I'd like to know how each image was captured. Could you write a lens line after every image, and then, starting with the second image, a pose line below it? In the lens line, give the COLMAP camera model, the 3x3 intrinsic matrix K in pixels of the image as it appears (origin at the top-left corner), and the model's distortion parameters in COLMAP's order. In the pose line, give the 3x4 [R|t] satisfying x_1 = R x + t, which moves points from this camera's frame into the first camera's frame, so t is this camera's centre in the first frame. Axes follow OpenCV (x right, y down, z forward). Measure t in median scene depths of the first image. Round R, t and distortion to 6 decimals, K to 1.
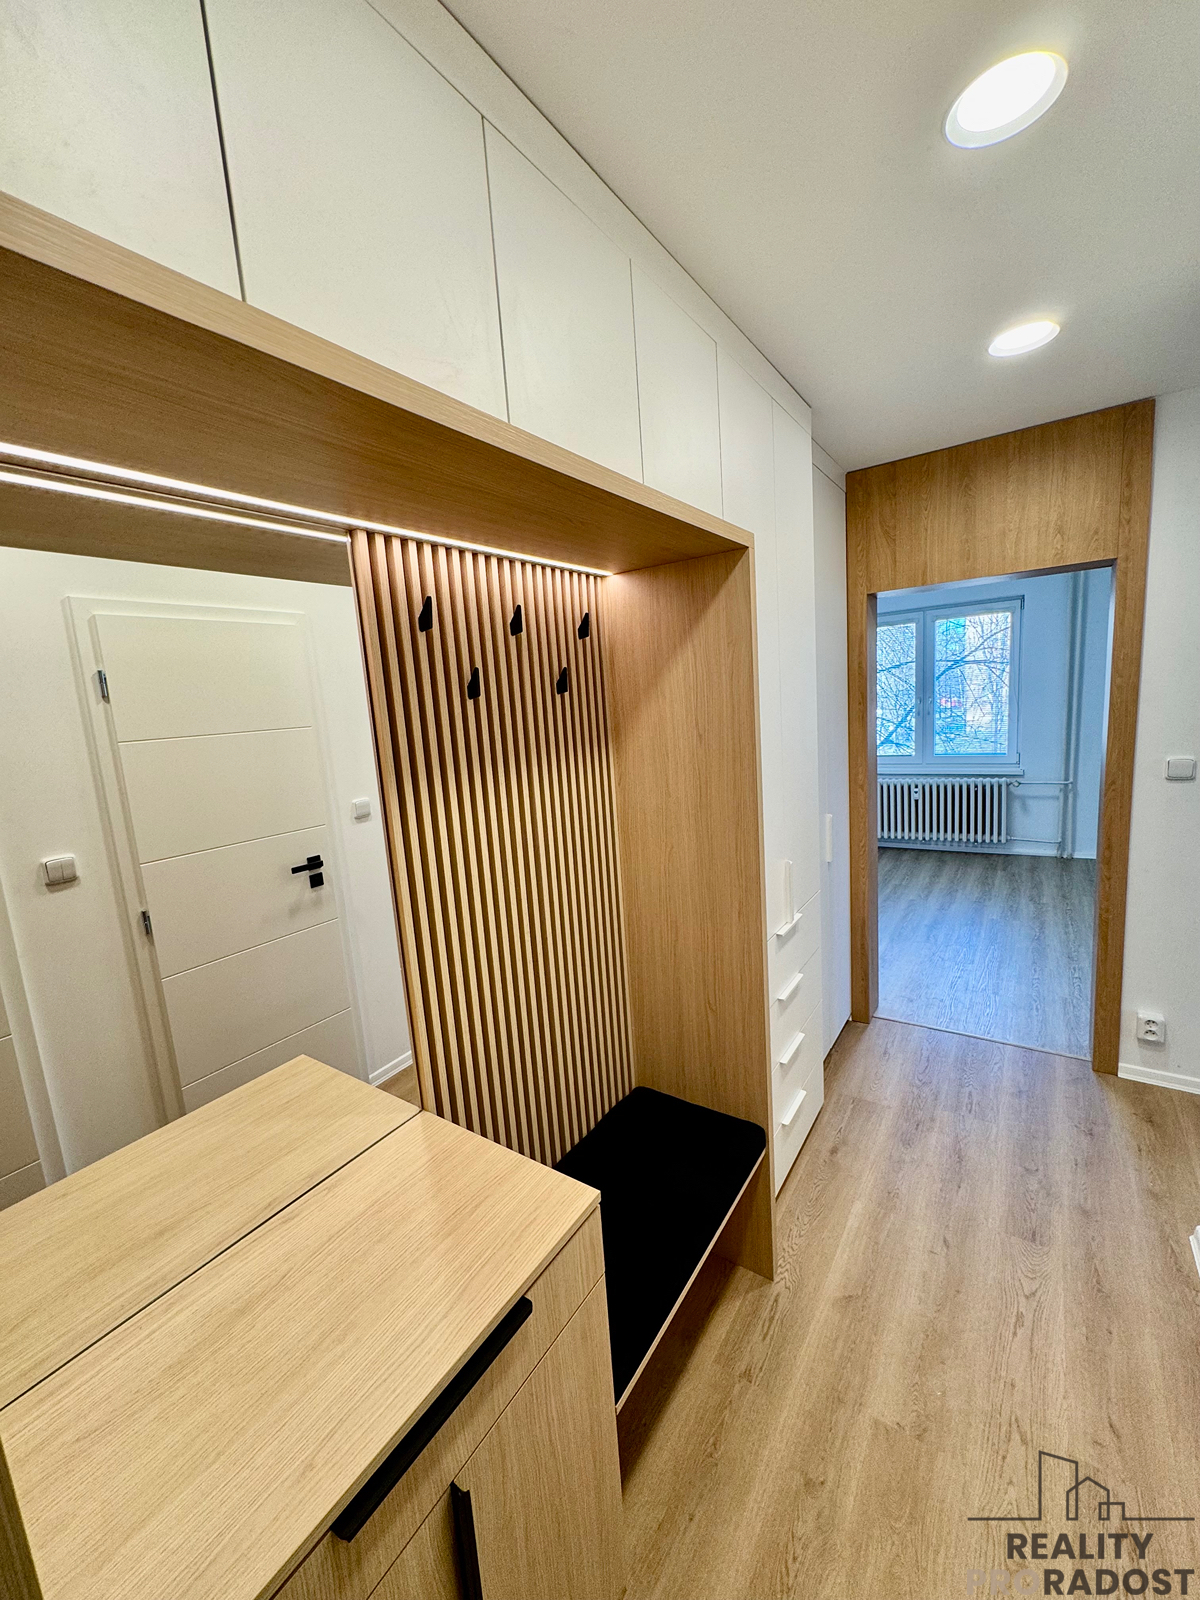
lens RADIAL K [[640.4, 0, 600.0], [0, 640.4, 800.0], [0, 0, 1]] dist [0.001314, 0.000062]
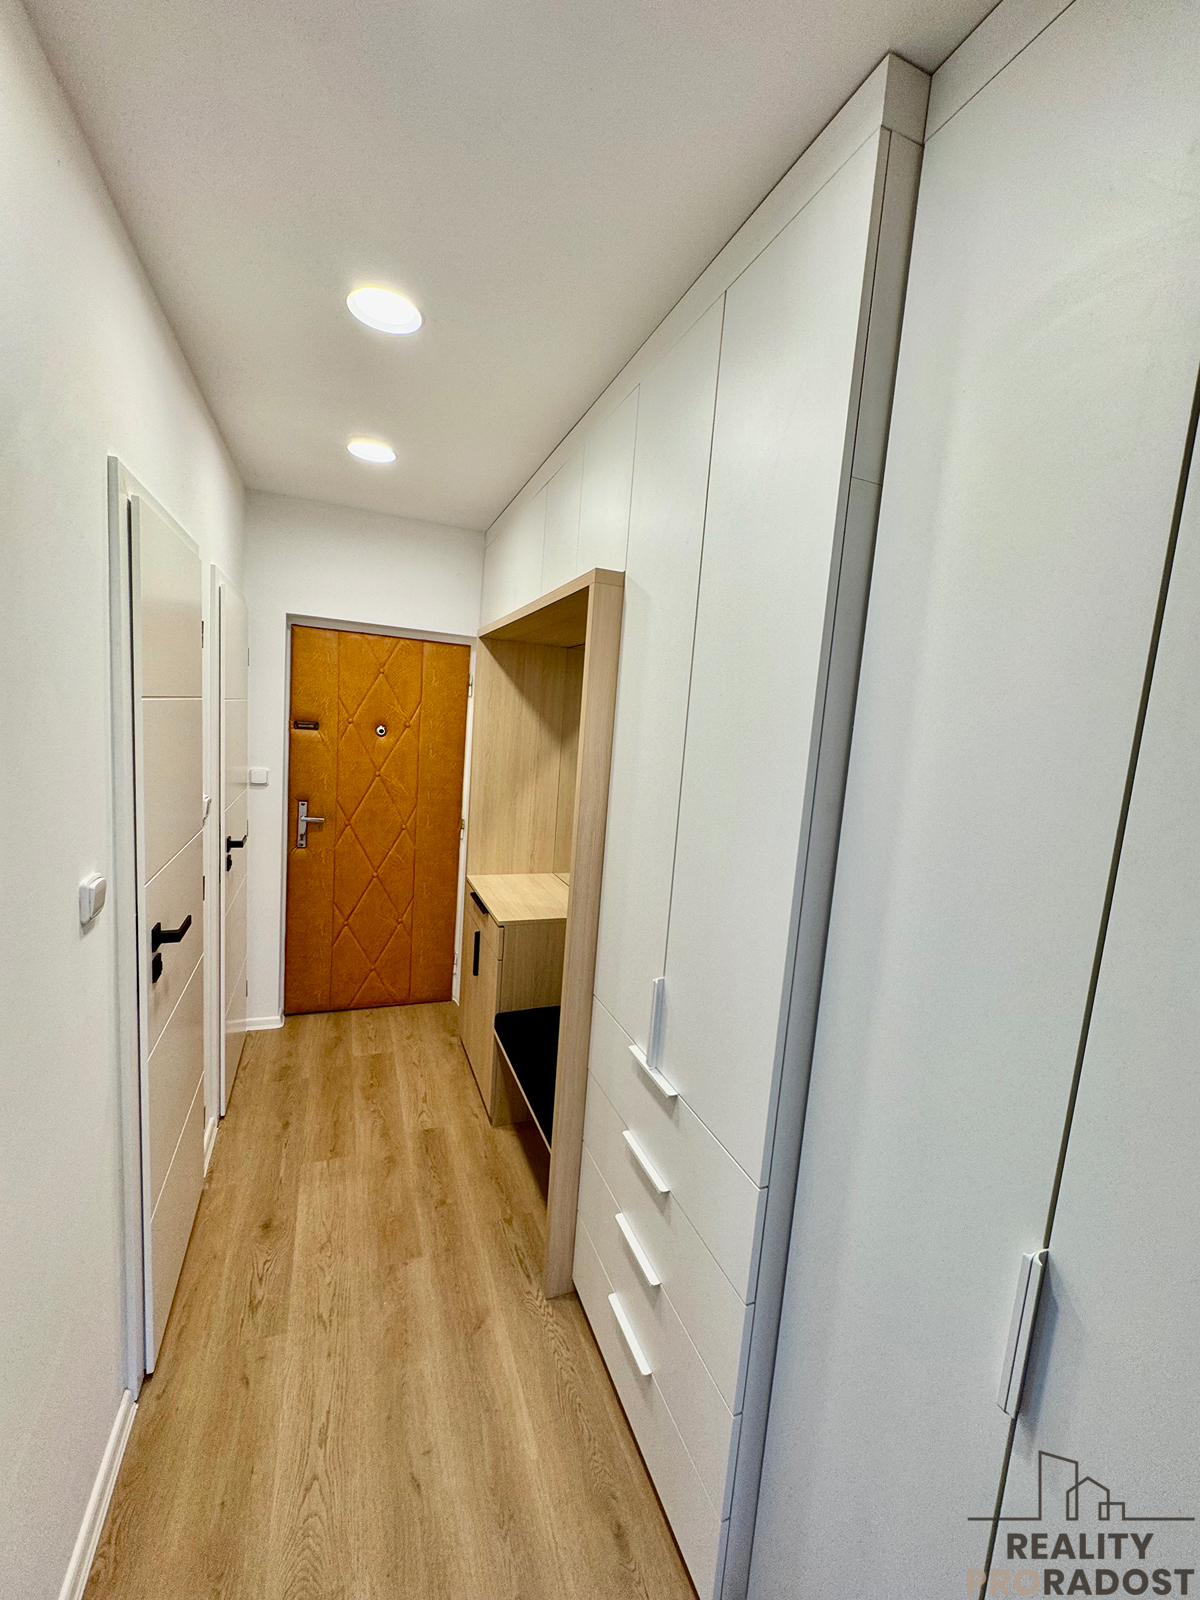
lens RADIAL K [[640.4, 0, 600.0], [0, 640.4, 800.0], [0, 0, 1]] dist [0.001314, 0.000062]
pose [[-0.560255, 0.136336, -0.817023, 1.068142], [-0.160292, 0.949872, 0.268421, -0.317189], [0.812663, 0.281346, -0.510317, 1.551564]]
